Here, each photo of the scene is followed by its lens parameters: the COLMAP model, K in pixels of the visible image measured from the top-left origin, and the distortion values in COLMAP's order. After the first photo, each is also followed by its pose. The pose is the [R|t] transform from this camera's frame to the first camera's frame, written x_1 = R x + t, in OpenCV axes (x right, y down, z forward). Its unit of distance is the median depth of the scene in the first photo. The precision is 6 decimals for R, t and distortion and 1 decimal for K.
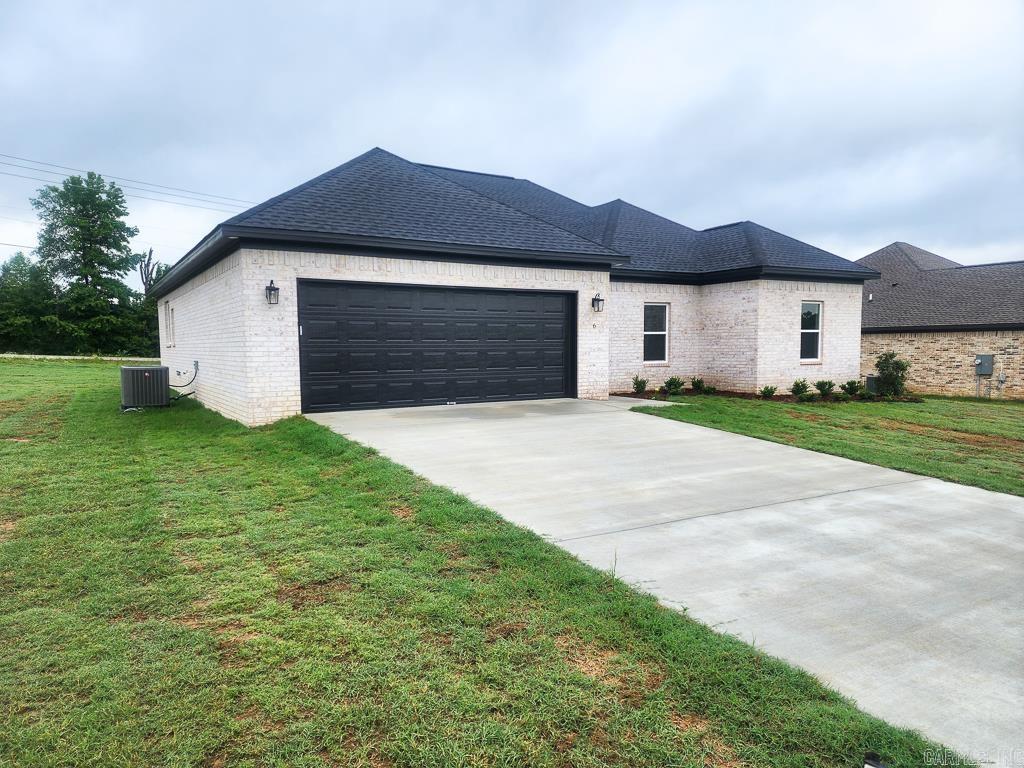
lens RADIAL K [[692.1, 0, 512.0], [0, 692.1, 384.0], [0, 0, 1]] dist [0.003602, 0.000971]
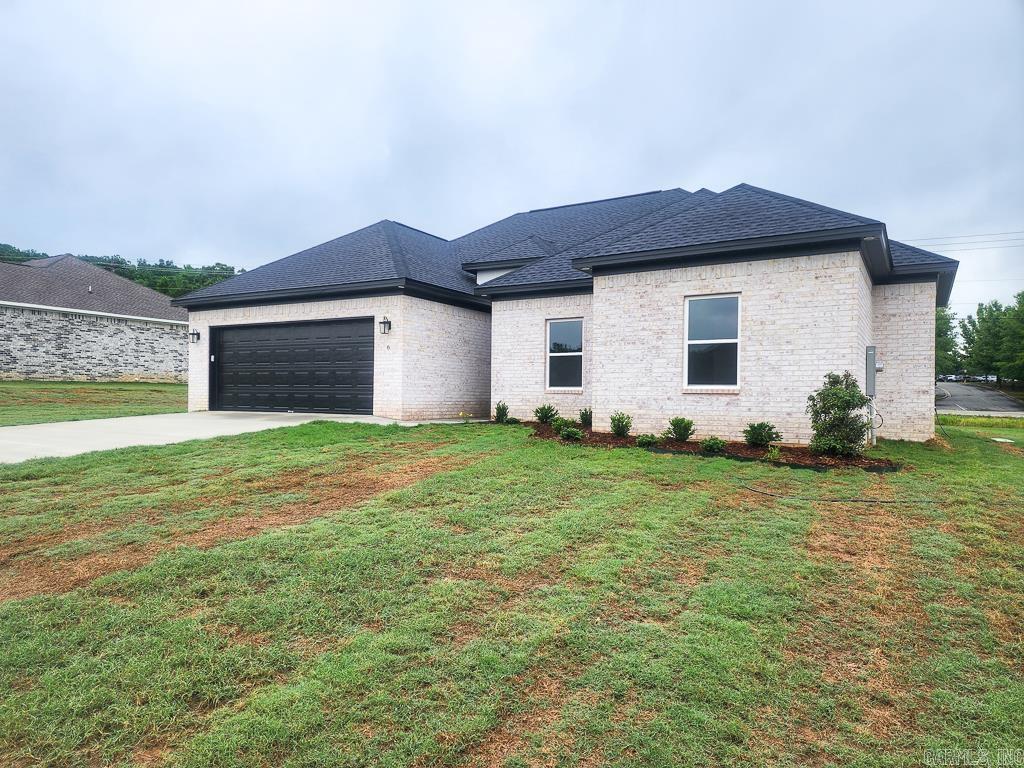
lens RADIAL K [[692.1, 0, 512.0], [0, 692.1, 384.0], [0, 0, 1]] dist [0.003602, 0.000971]
pose [[0.485751, 0.018617, -0.873899, 1.133685], [-0.044069, 0.999023, -0.003213, -0.034245], [0.872985, 0.040073, 0.486097, 0.662852]]
